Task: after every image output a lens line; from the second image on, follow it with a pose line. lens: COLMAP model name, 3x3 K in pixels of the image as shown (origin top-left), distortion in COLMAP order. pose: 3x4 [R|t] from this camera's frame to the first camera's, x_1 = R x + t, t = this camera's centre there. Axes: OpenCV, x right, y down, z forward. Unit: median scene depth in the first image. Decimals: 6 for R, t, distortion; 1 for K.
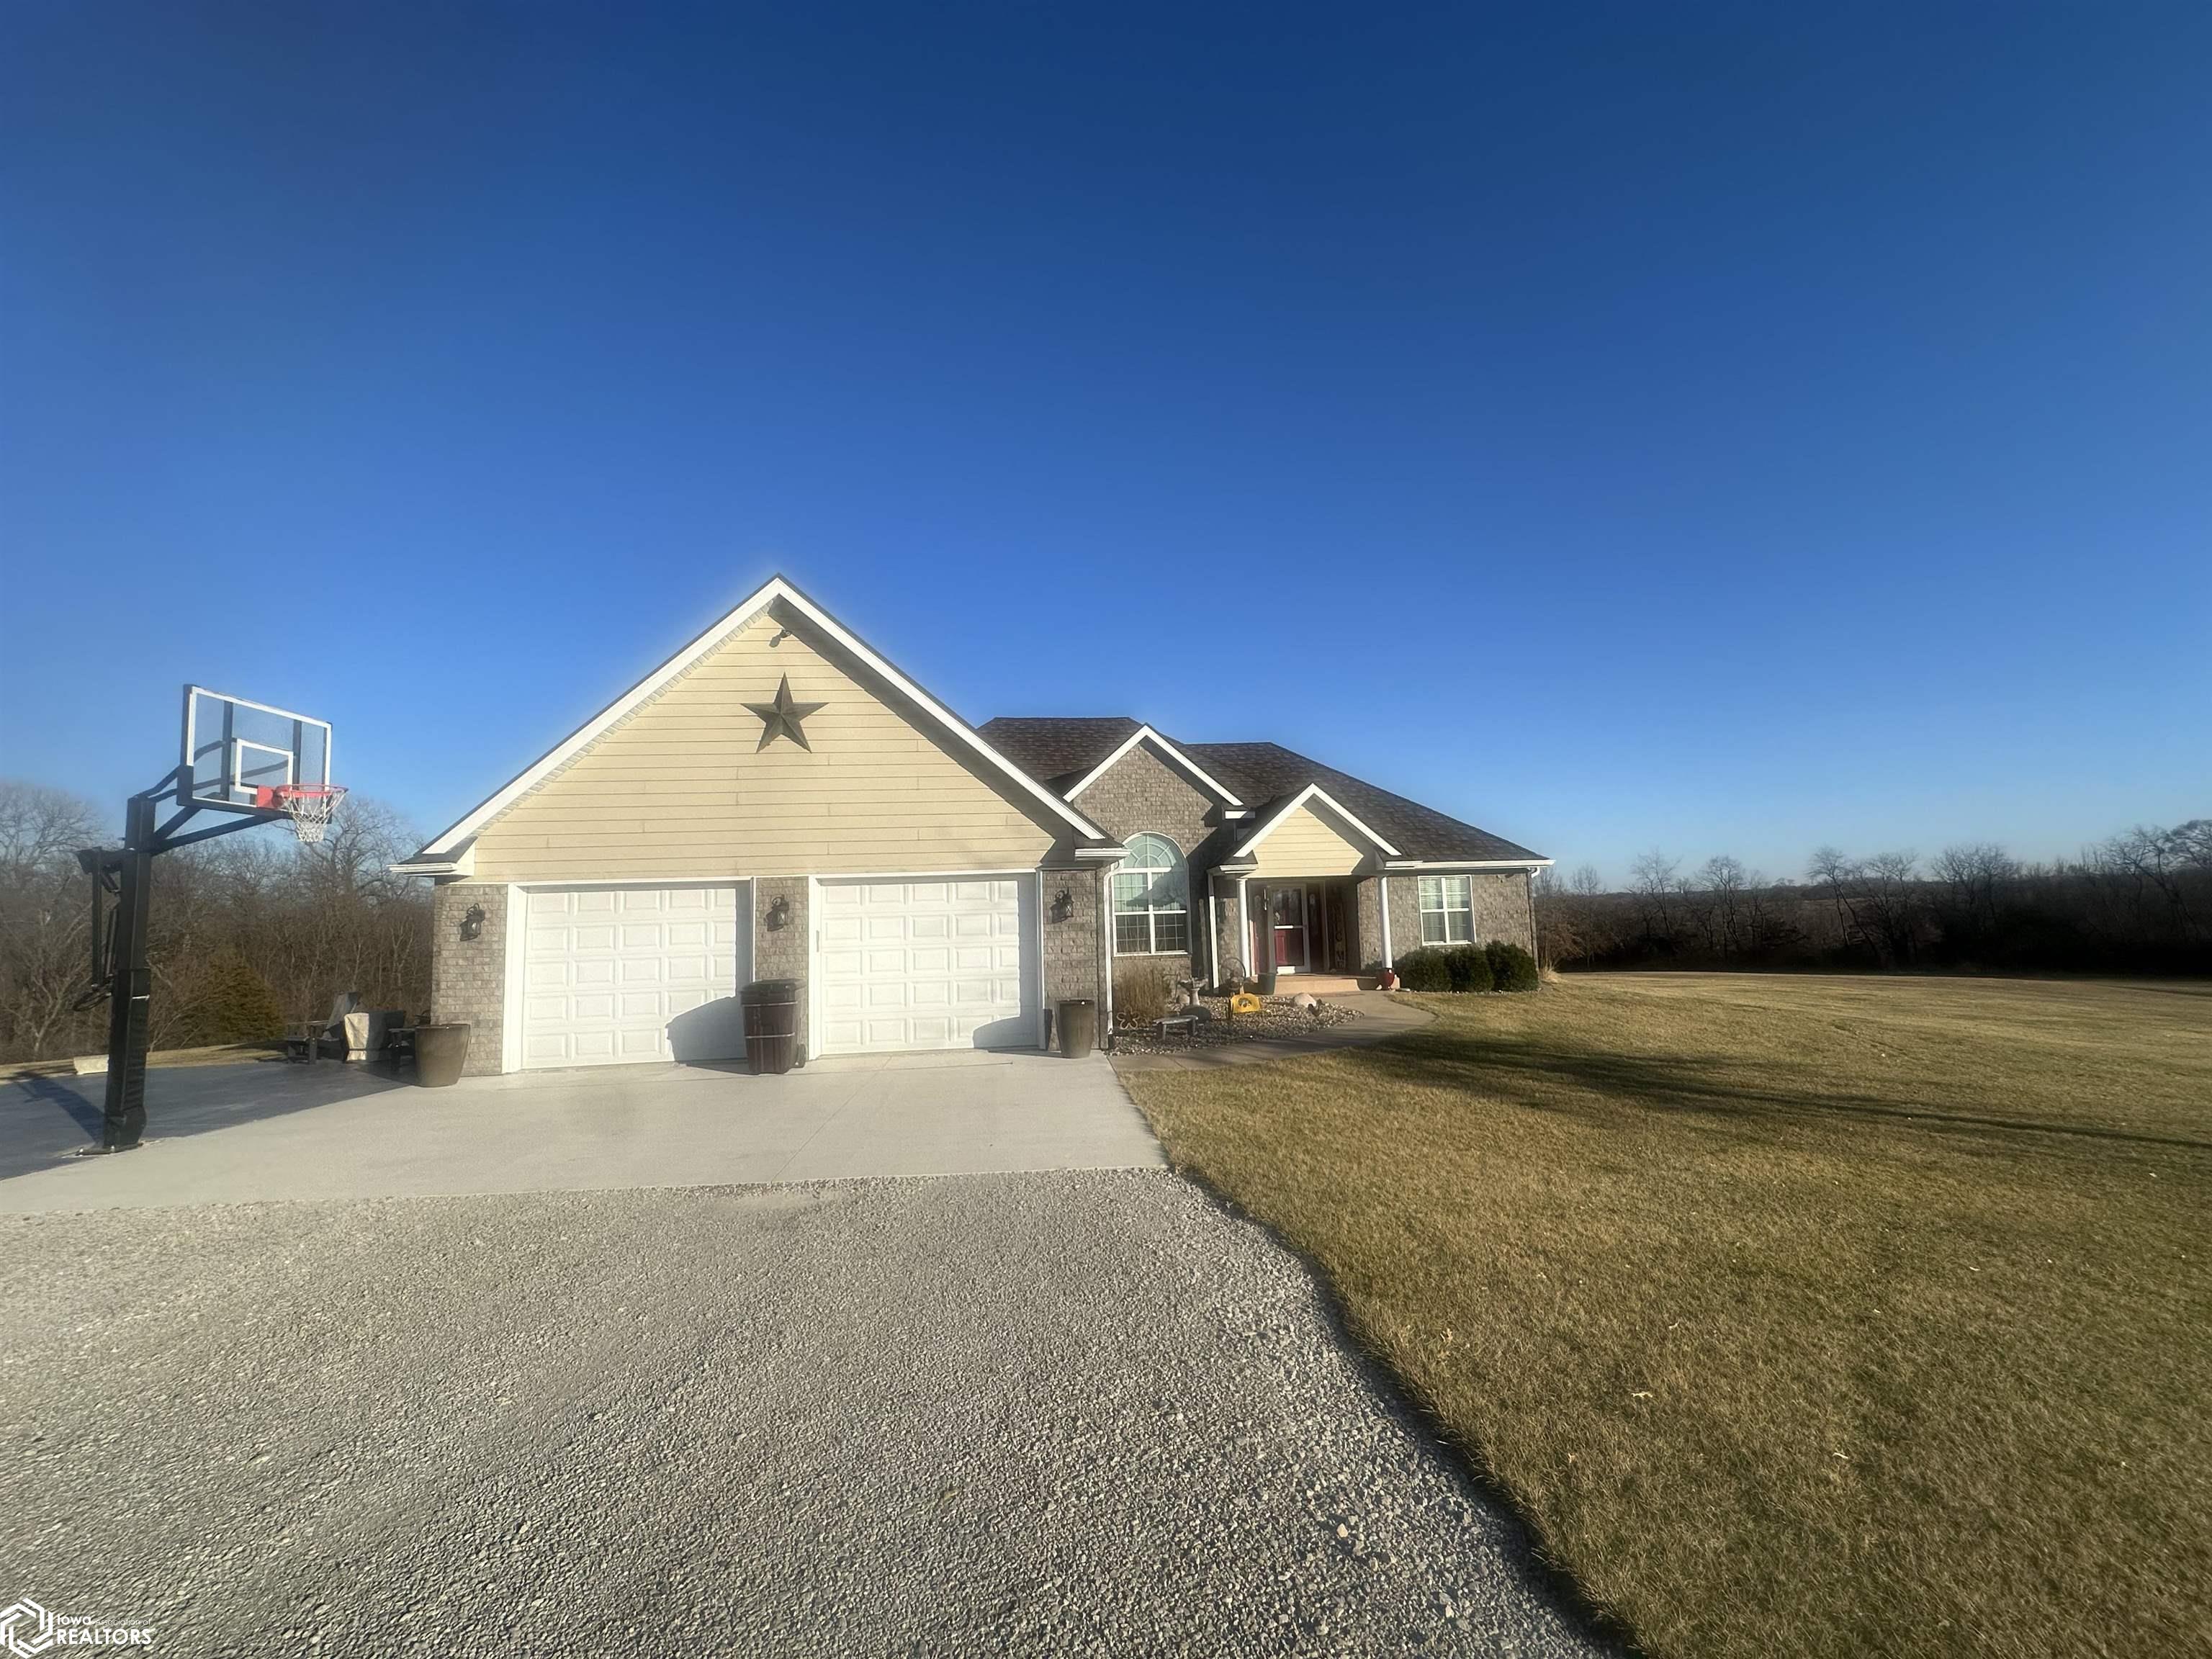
lens RADIAL K [[882.3, 0, 1106.0], [0, 882.3, 829.5], [0, 0, 1]] dist [-0.002936, 0.001012]
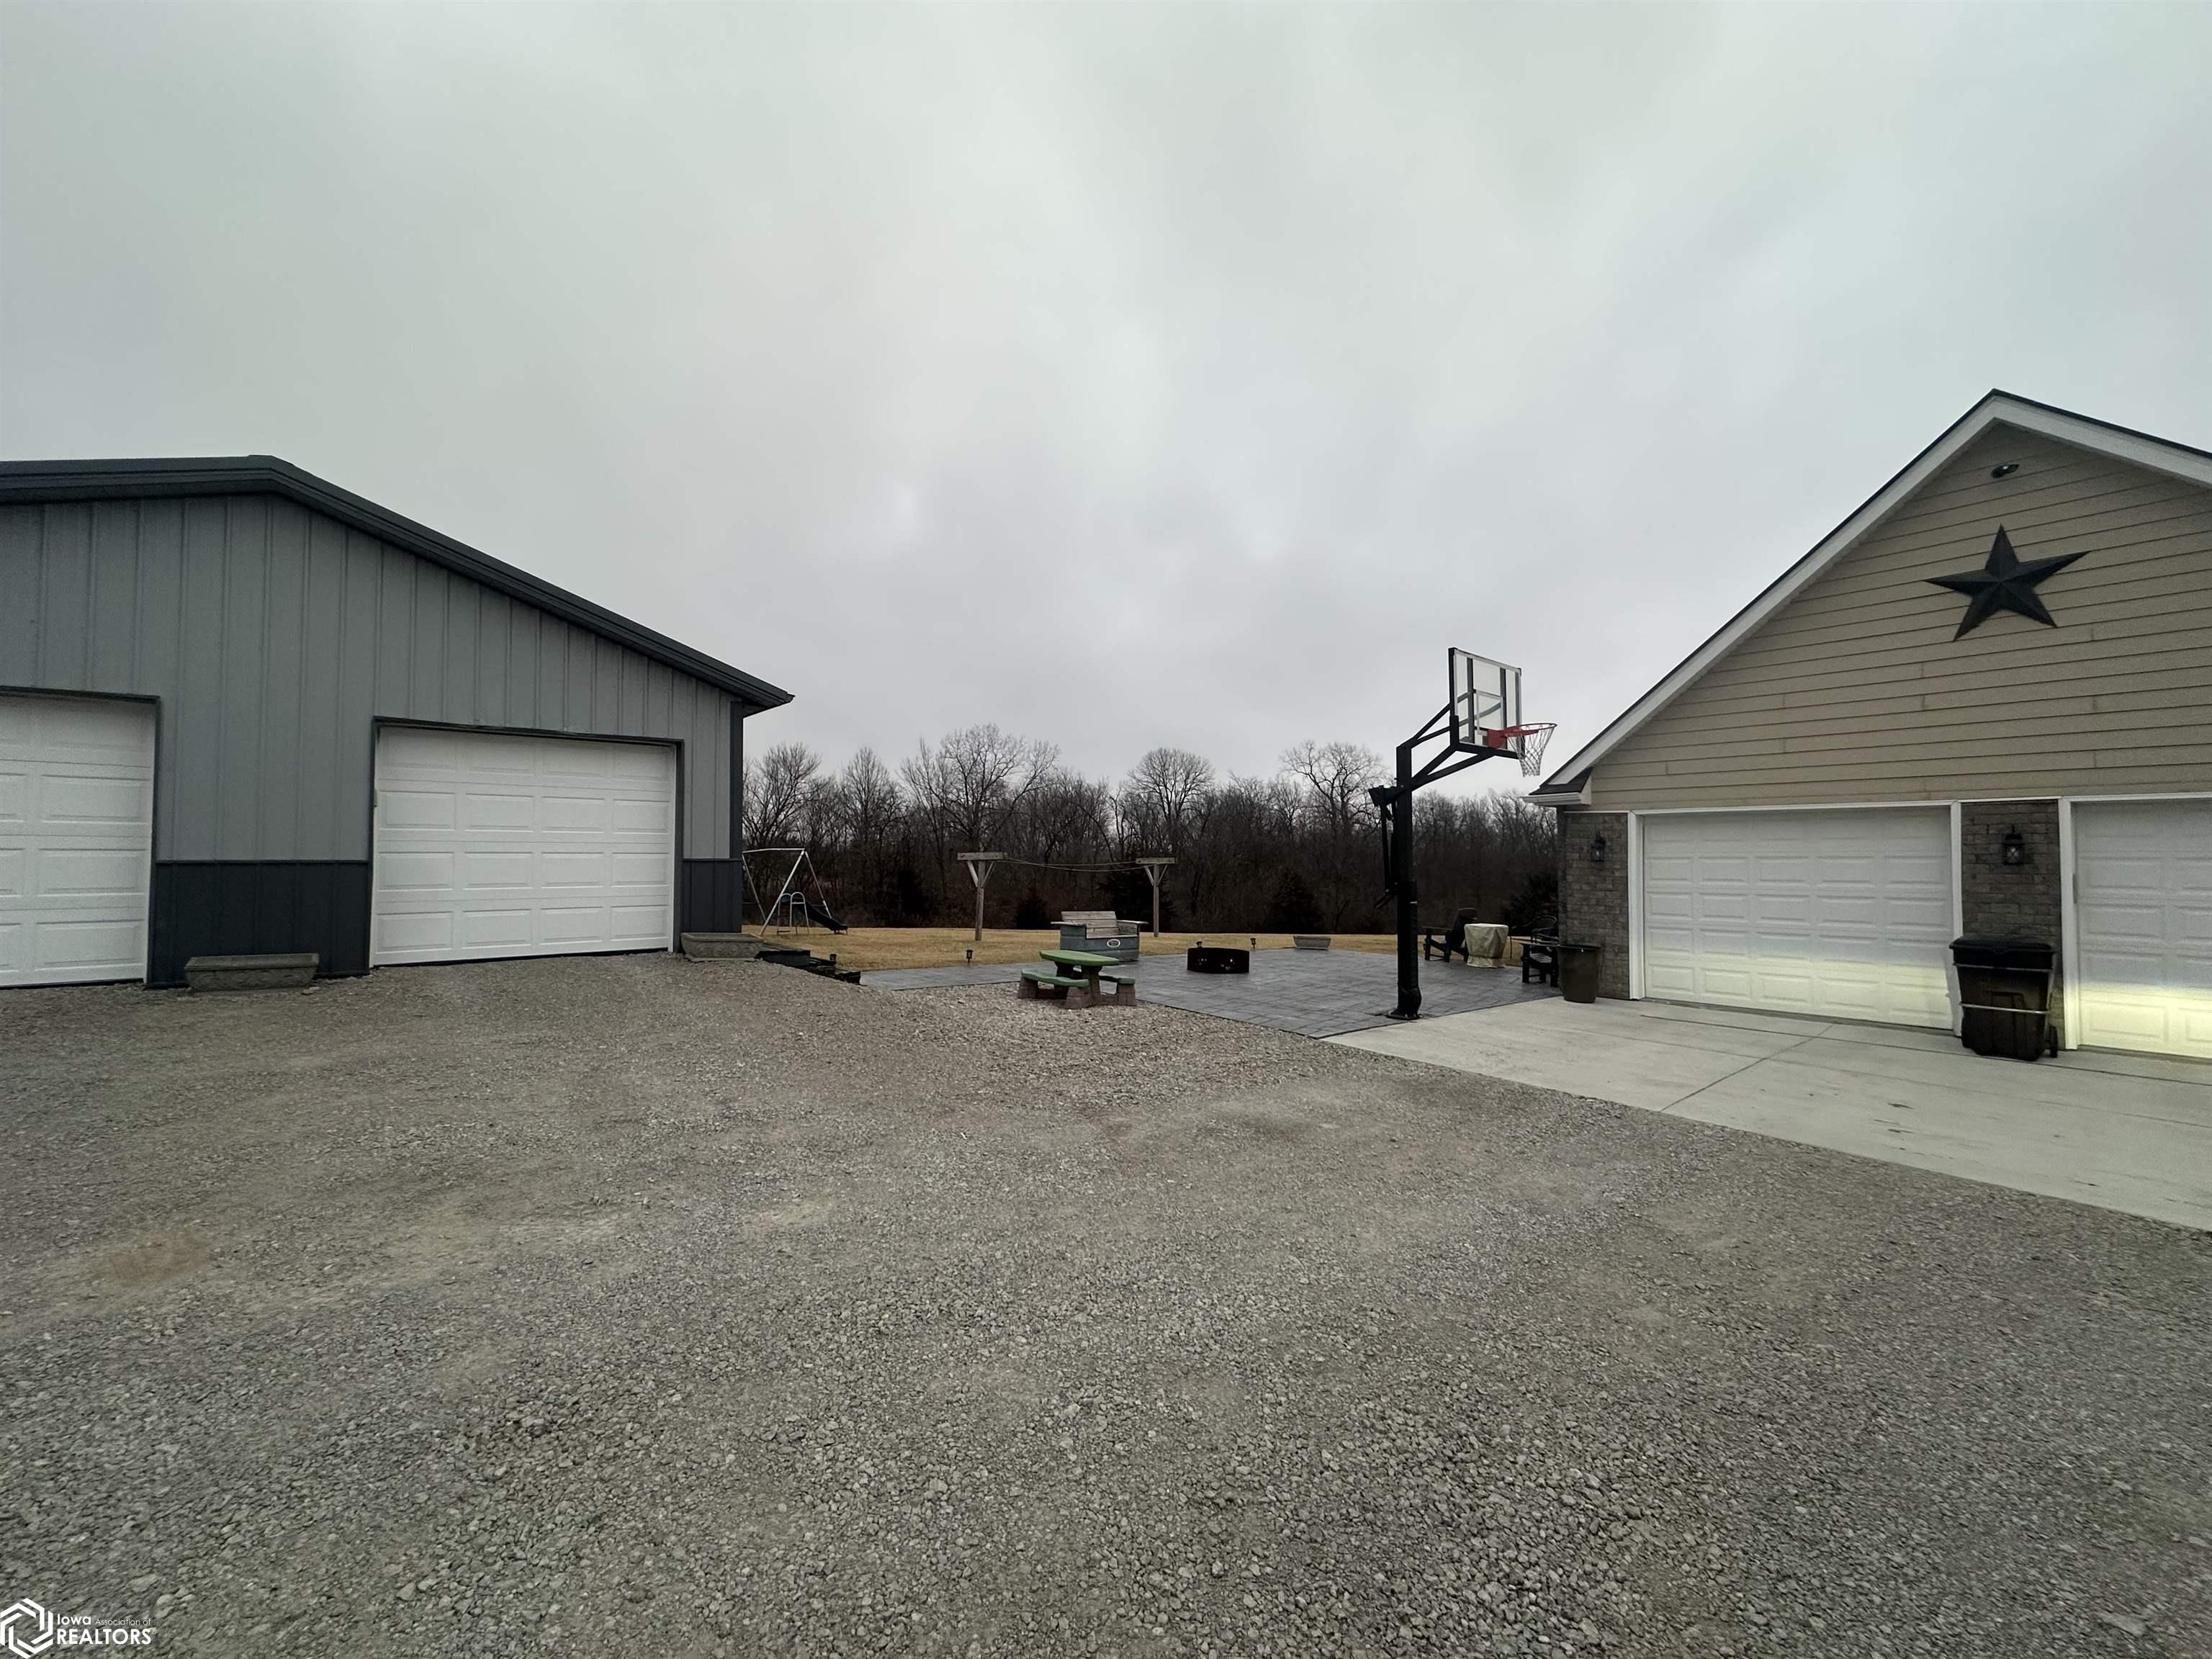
lens RADIAL K [[882.3, 0, 1106.0], [0, 882.3, 829.5], [0, 0, 1]] dist [-0.002936, 0.001012]
pose [[0.568255, 0.010834, -0.822781, -0.190957], [0.054863, 0.997190, 0.051021, -0.002515], [0.821022, -0.074133, 0.566063, -0.056428]]
